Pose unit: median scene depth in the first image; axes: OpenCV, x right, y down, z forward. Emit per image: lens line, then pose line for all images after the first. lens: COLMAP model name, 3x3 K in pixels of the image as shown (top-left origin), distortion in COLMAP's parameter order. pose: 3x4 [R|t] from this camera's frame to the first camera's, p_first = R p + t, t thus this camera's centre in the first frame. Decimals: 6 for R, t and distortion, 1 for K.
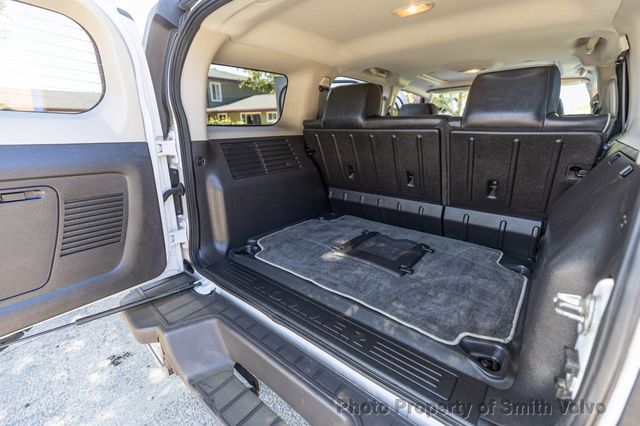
lens RADIAL K [[279.4, 0, 318.4], [0, 279.4, 214.2], [0, 0, 1]] dist [-0.001401, 0.000101]
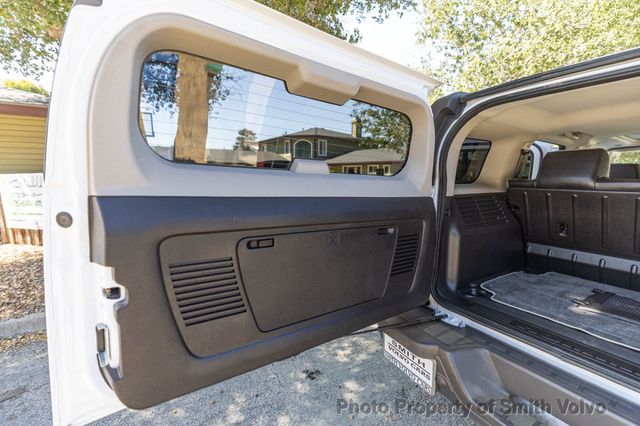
lens RADIAL K [[279.4, 0, 318.4], [0, 279.4, 214.2], [0, 0, 1]] dist [-0.001401, 0.000101]
pose [[0.952311, 0.060142, -0.299142, -0.530814], [-0.111370, 0.981257, -0.157264, 0.066854], [0.284077, 0.183079, 0.941160, -0.274061]]
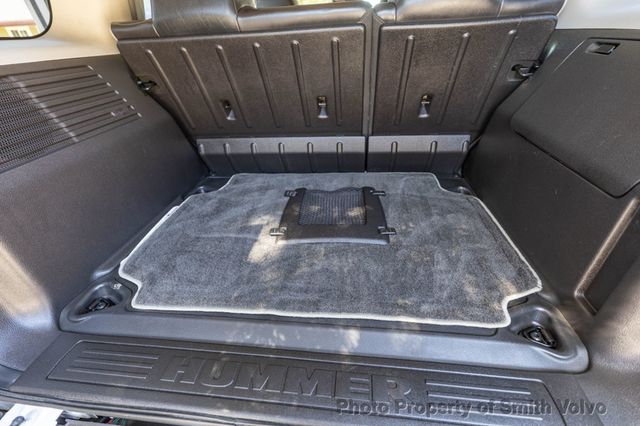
lens RADIAL K [[272.0, 0, 320.0], [0, 272.0, 213.0], [0, 0, 1]] dist [-0.001570, -0.000227]
pose [[0.822839, -0.327374, 0.464502, -0.103751], [0.209682, 0.934619, 0.287265, -0.076590], [-0.528175, -0.138975, 0.837685, 0.378598]]
